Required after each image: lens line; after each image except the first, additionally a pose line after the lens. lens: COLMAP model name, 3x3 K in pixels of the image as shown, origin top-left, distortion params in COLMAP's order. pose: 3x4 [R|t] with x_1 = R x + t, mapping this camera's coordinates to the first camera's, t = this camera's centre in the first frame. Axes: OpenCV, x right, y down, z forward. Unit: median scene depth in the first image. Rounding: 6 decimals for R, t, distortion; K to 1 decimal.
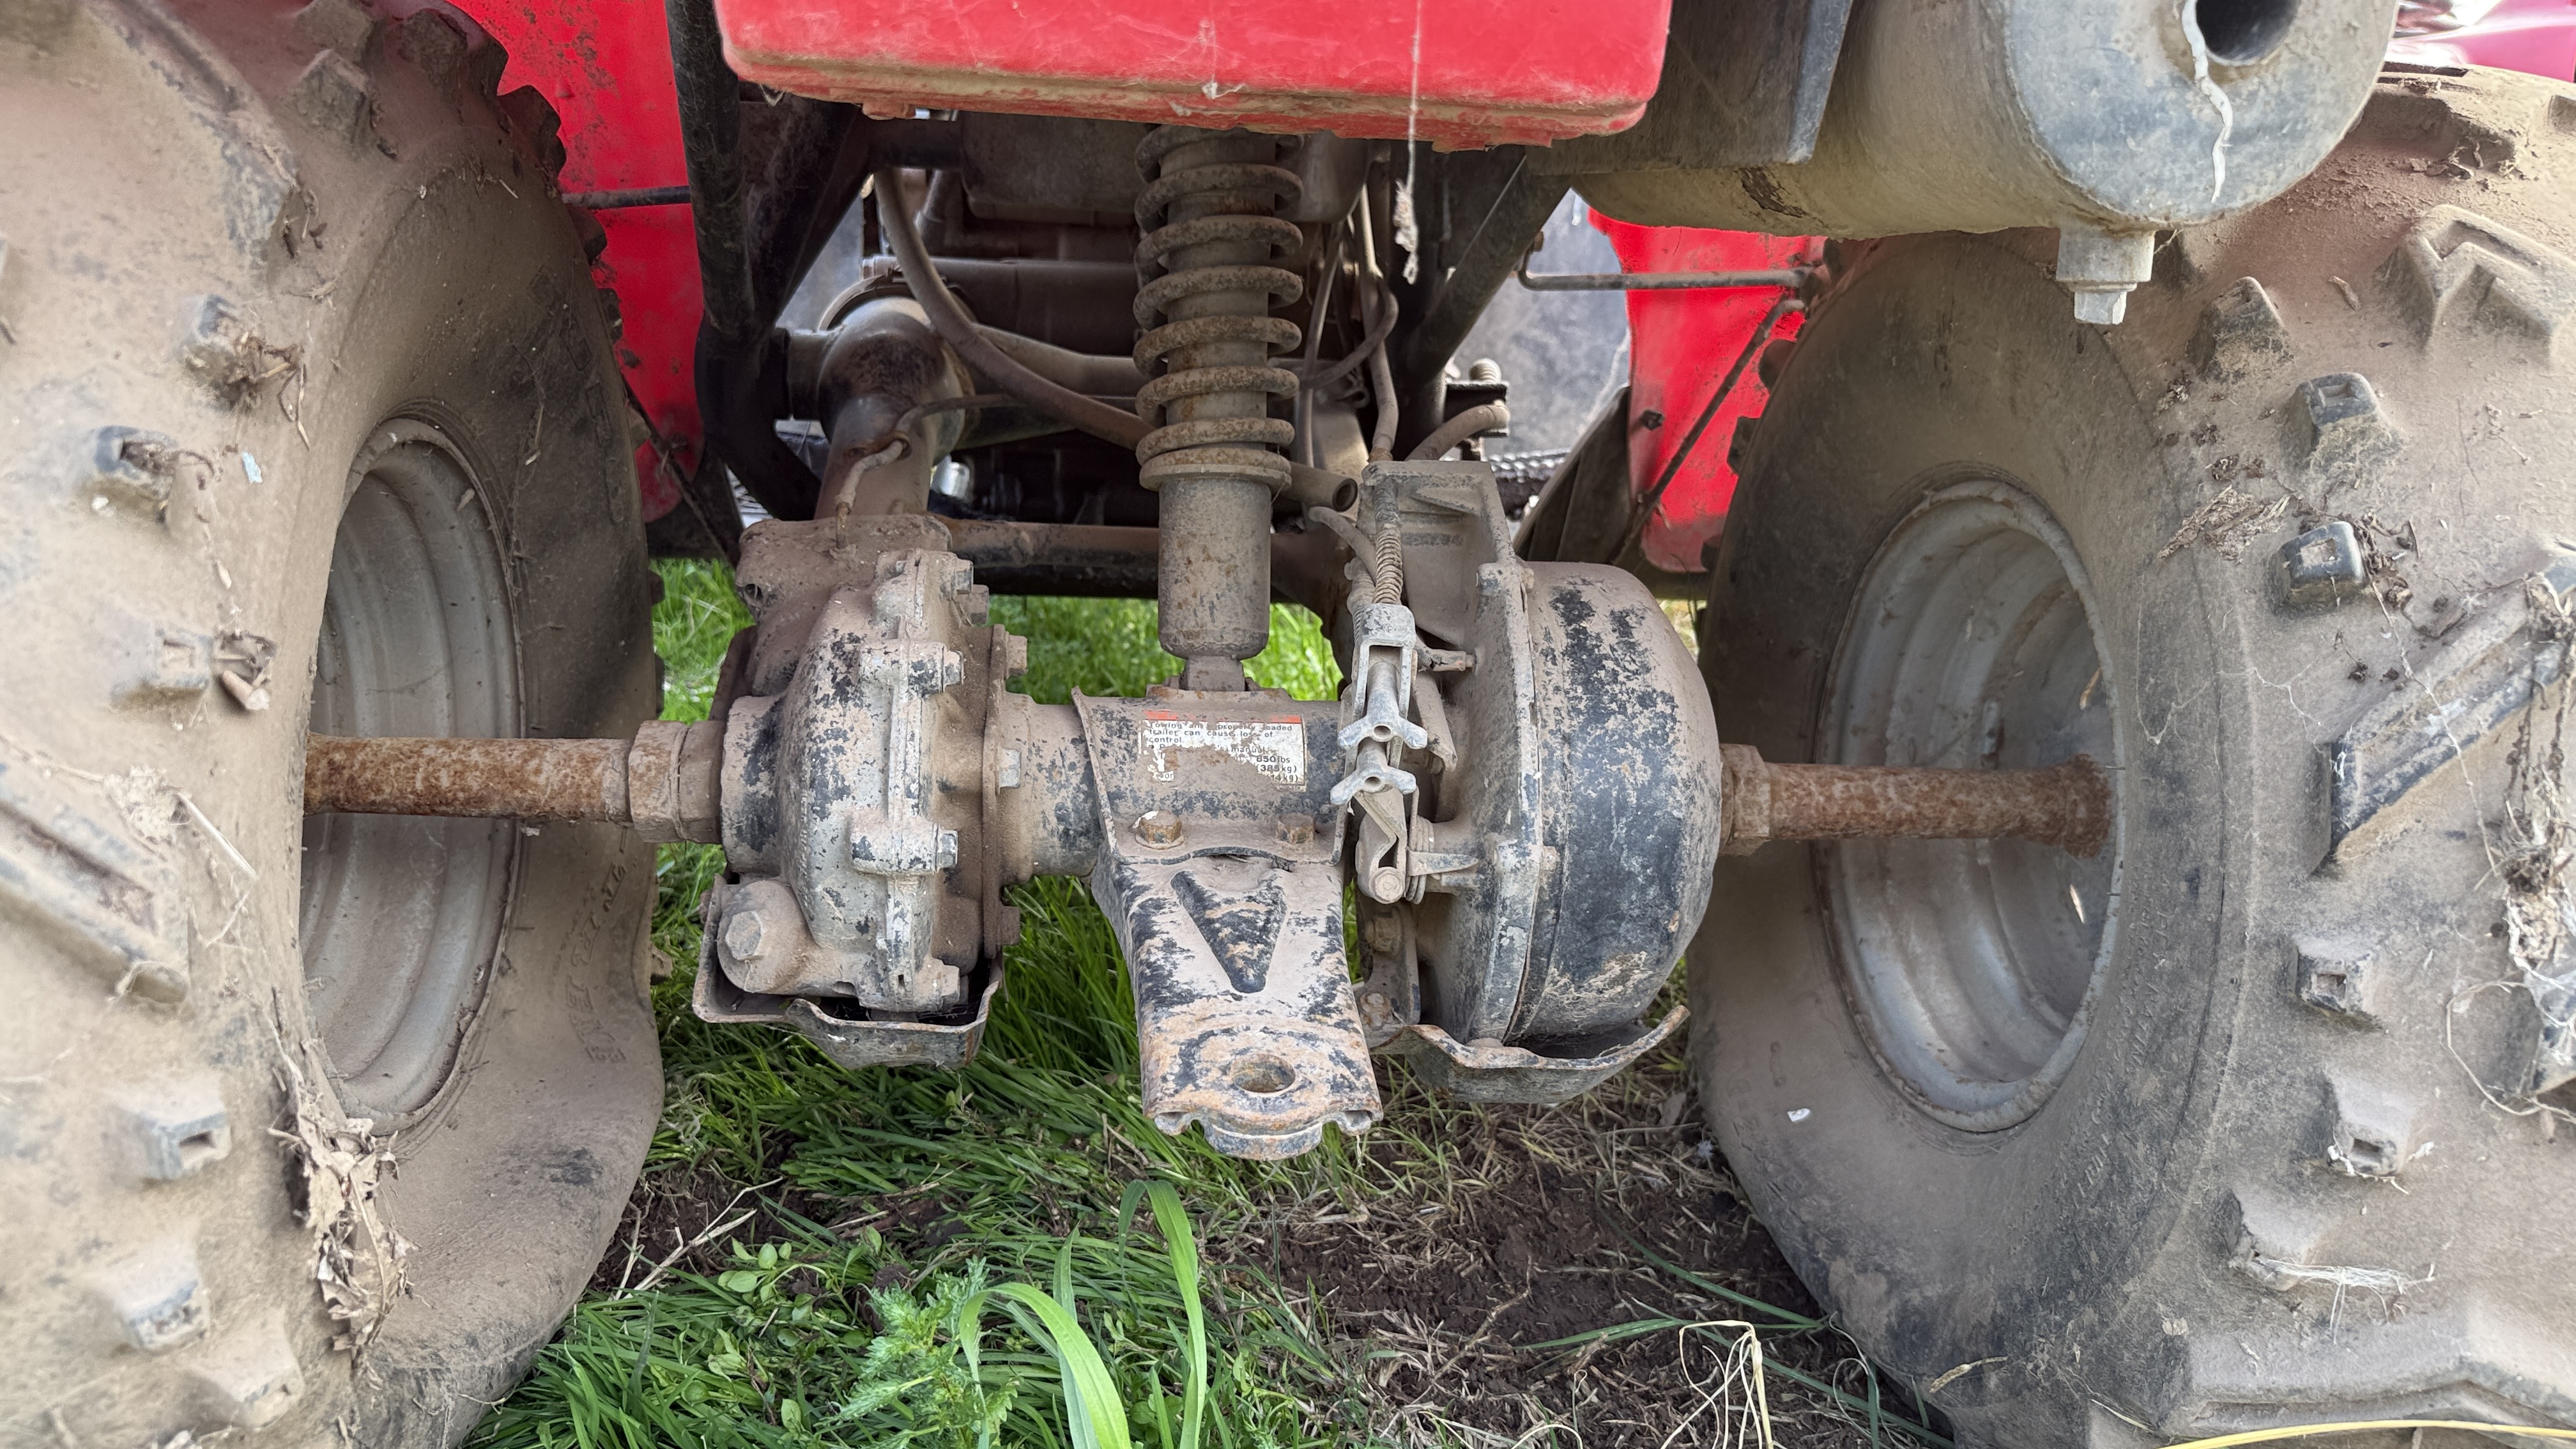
lens RADIAL K [[1824.9, 0, 1279.2], [0, 1824.9, 722.9], [0, 0, 1]] dist [0.168745, -0.293870]
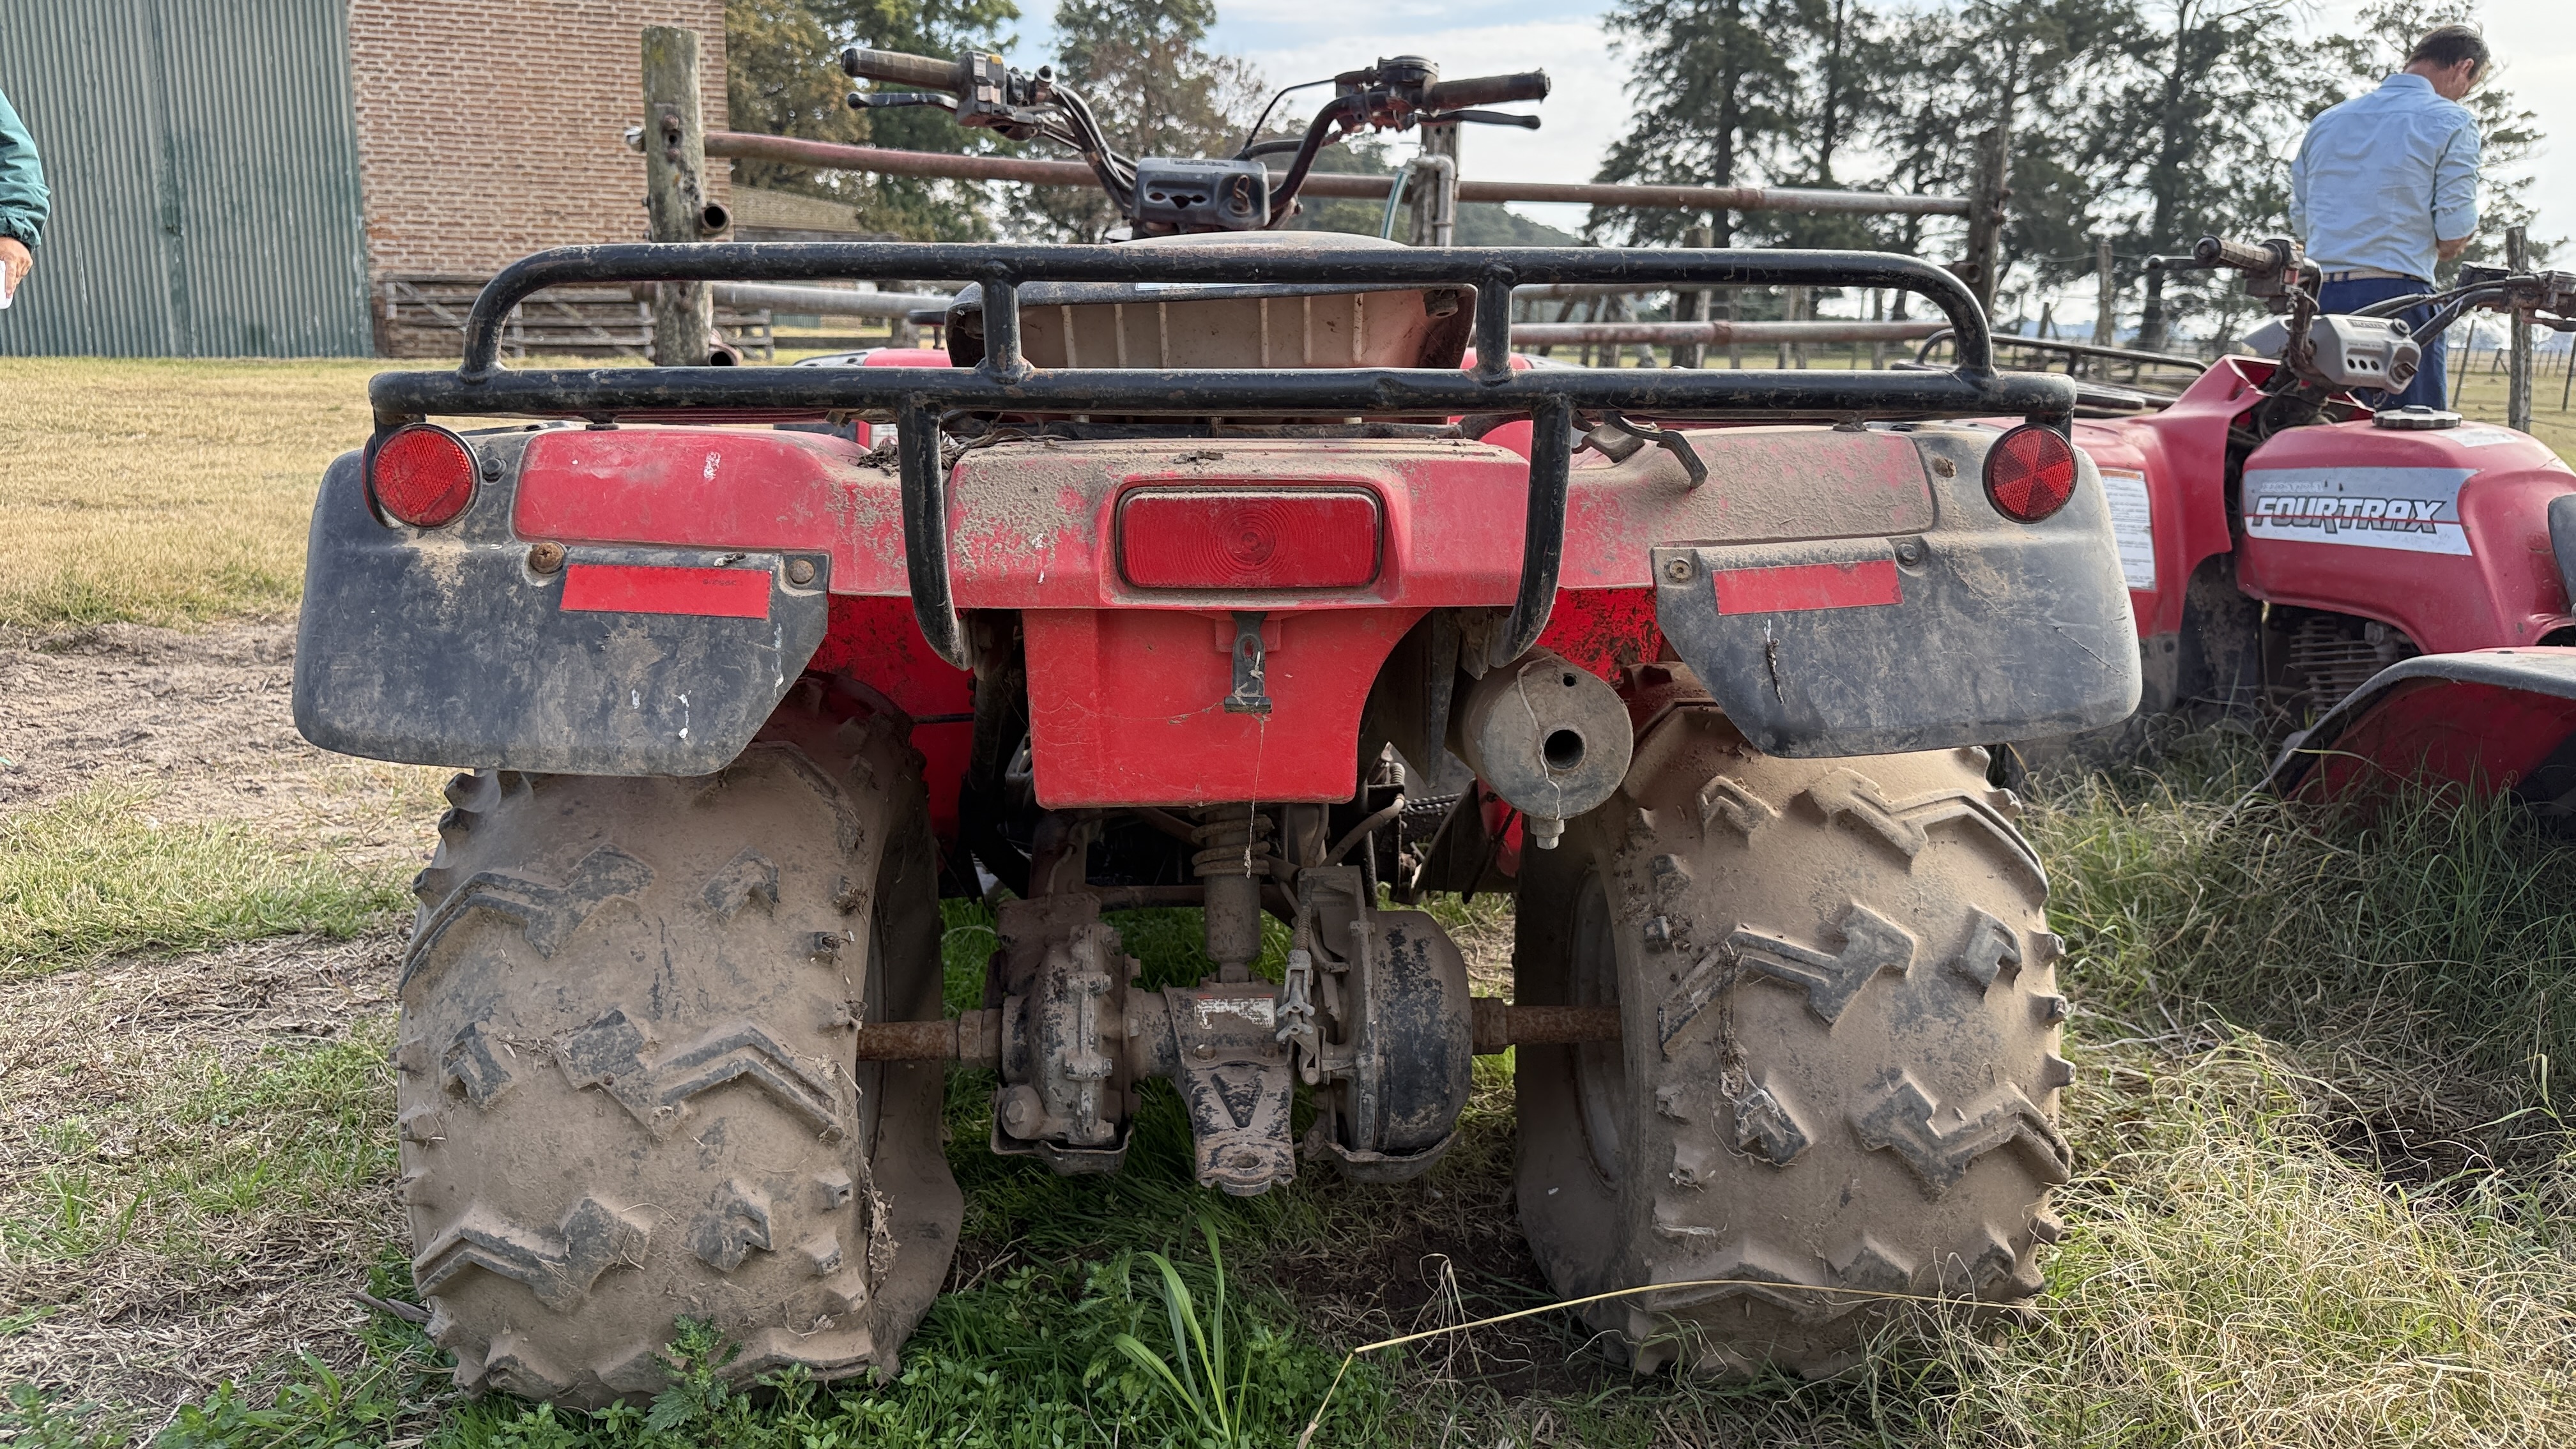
lens RADIAL K [[1871.5, 0, 1298.5], [0, 1871.5, 720.3], [0, 0, 1]] dist [0.204162, -0.320408]
pose [[0.997879, -0.045374, -0.046674, 0.168120], [0.040705, 0.994498, -0.096526, -0.114931], [0.050797, 0.094421, 0.994235, -1.250016]]
